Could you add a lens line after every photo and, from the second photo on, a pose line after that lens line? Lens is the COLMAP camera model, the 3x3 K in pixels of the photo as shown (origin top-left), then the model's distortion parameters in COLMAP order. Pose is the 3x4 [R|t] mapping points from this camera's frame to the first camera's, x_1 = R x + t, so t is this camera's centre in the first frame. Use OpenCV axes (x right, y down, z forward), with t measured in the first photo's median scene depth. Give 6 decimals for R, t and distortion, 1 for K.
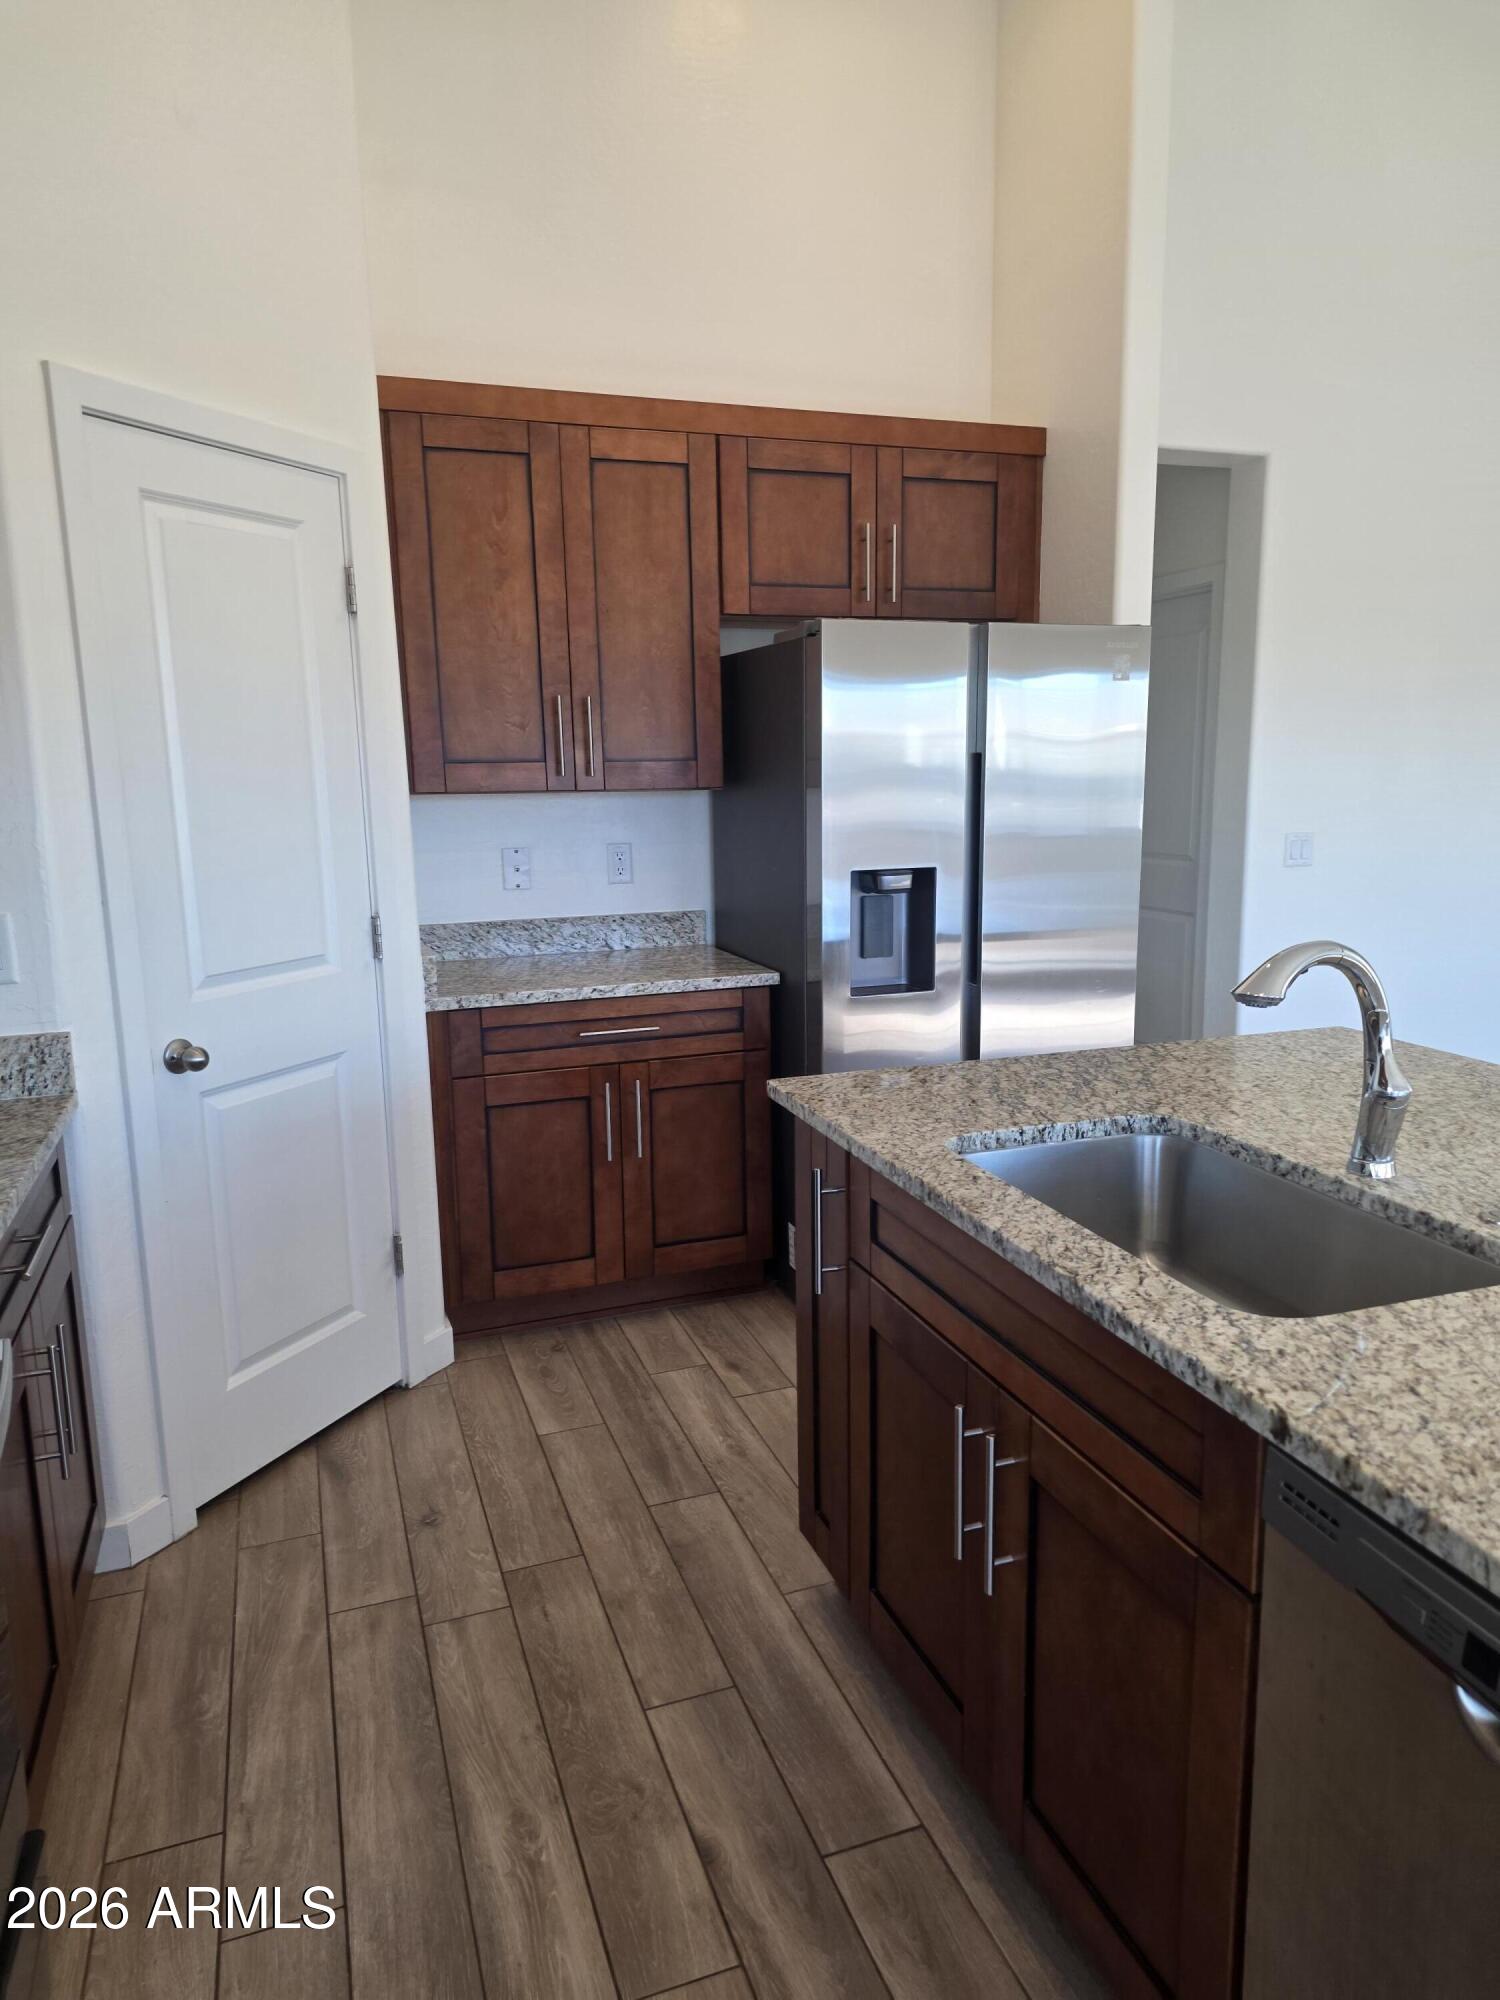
lens RADIAL K [[1334.5, 0, 760.8], [0, 1334.5, 1014.6], [0, 0, 1]] dist [0.039130, -0.038299]
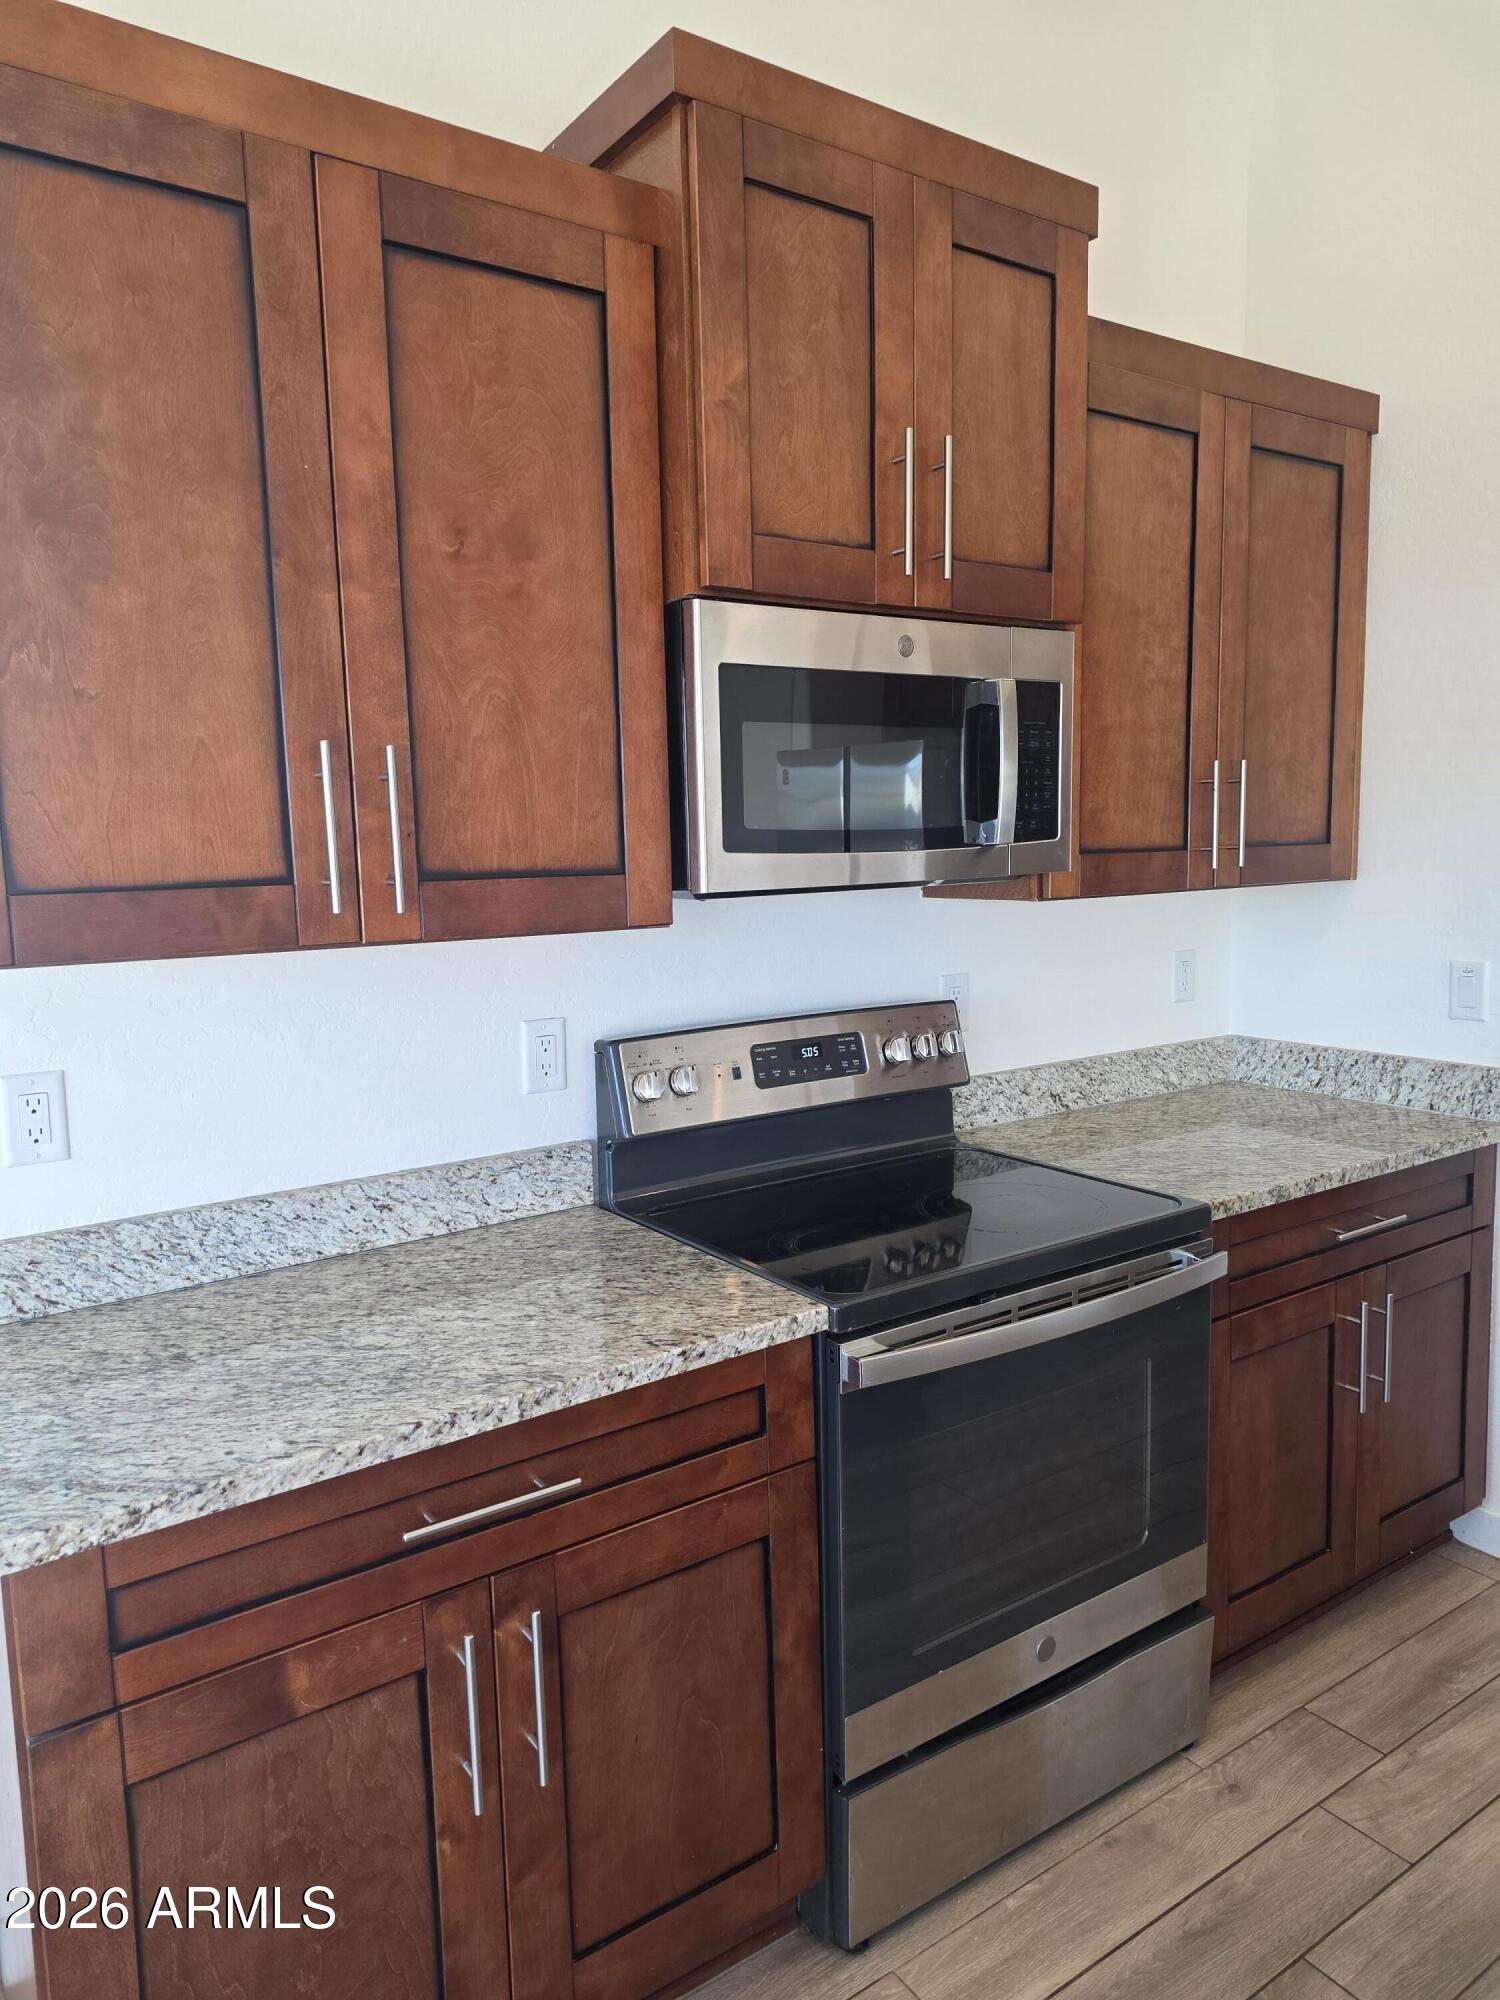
lens RADIAL K [[1334.5, 0, 757.1], [0, 1334.5, 1002.0], [0, 0, 1]] dist [0.039130, -0.038299]
pose [[0.249287, 0.120258, -0.960934, 0.301226], [-0.157750, 0.984050, 0.082227, -0.026243], [0.955495, 0.131089, 0.264282, 0.051710]]
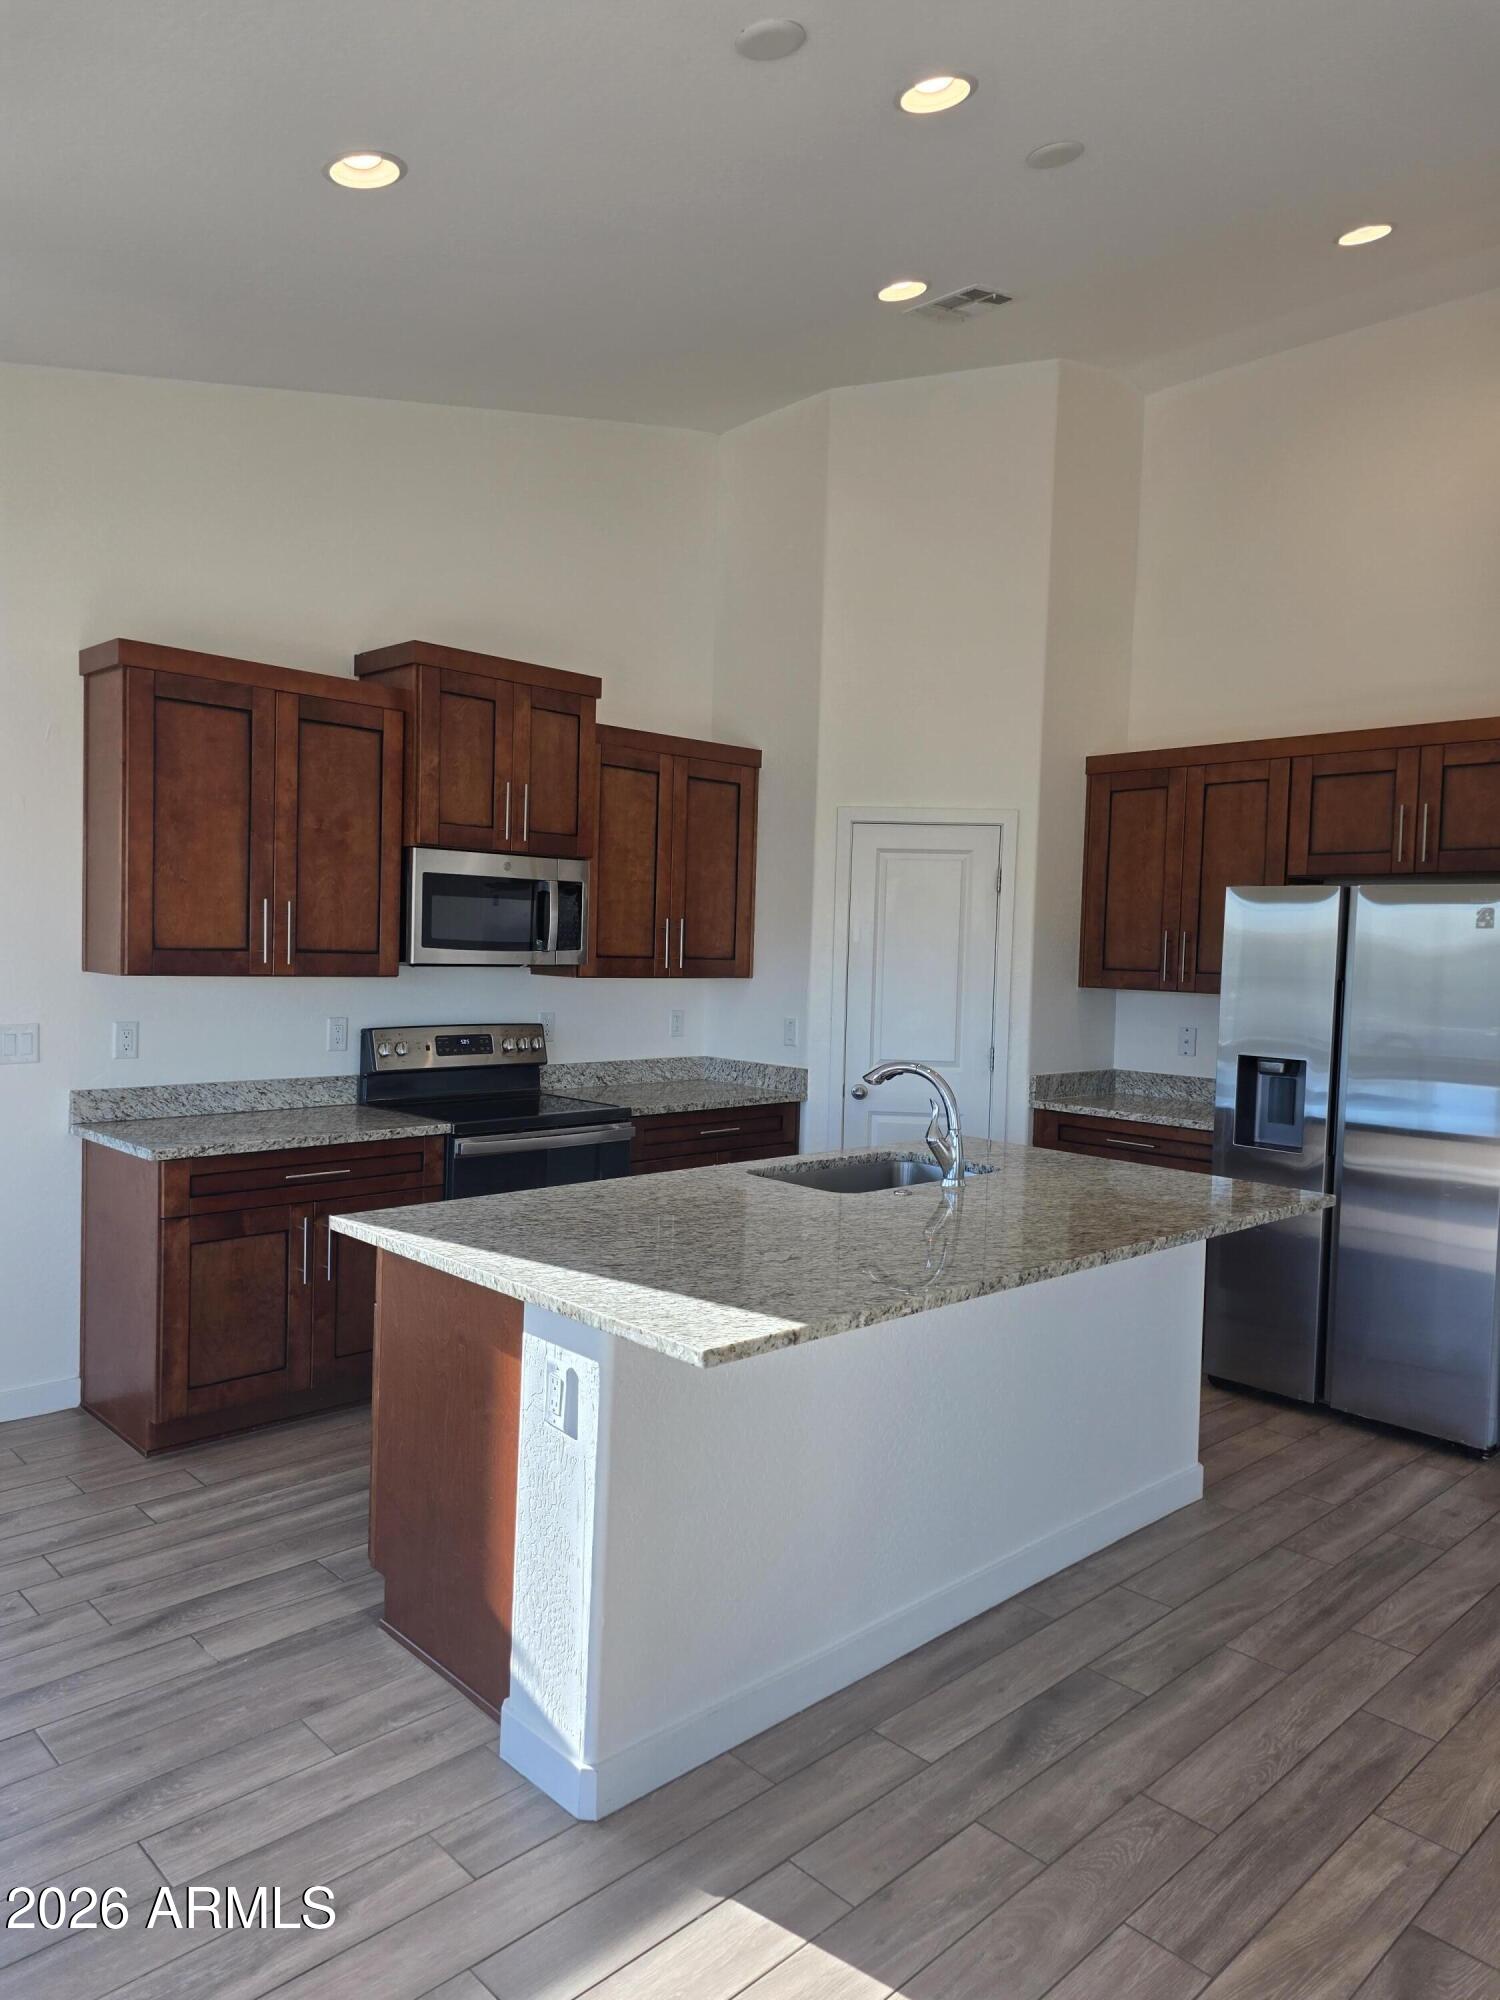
lens RADIAL K [[1334.5, 0, 751.1], [0, 1334.5, 1005.0], [0, 0, 1]] dist [0.039130, -0.038299]
pose [[0.403584, 0.065664, -0.912583, 1.112916], [-0.202783, 0.979035, -0.019234, -0.024280], [0.892188, 0.192819, 0.408438, -0.064675]]
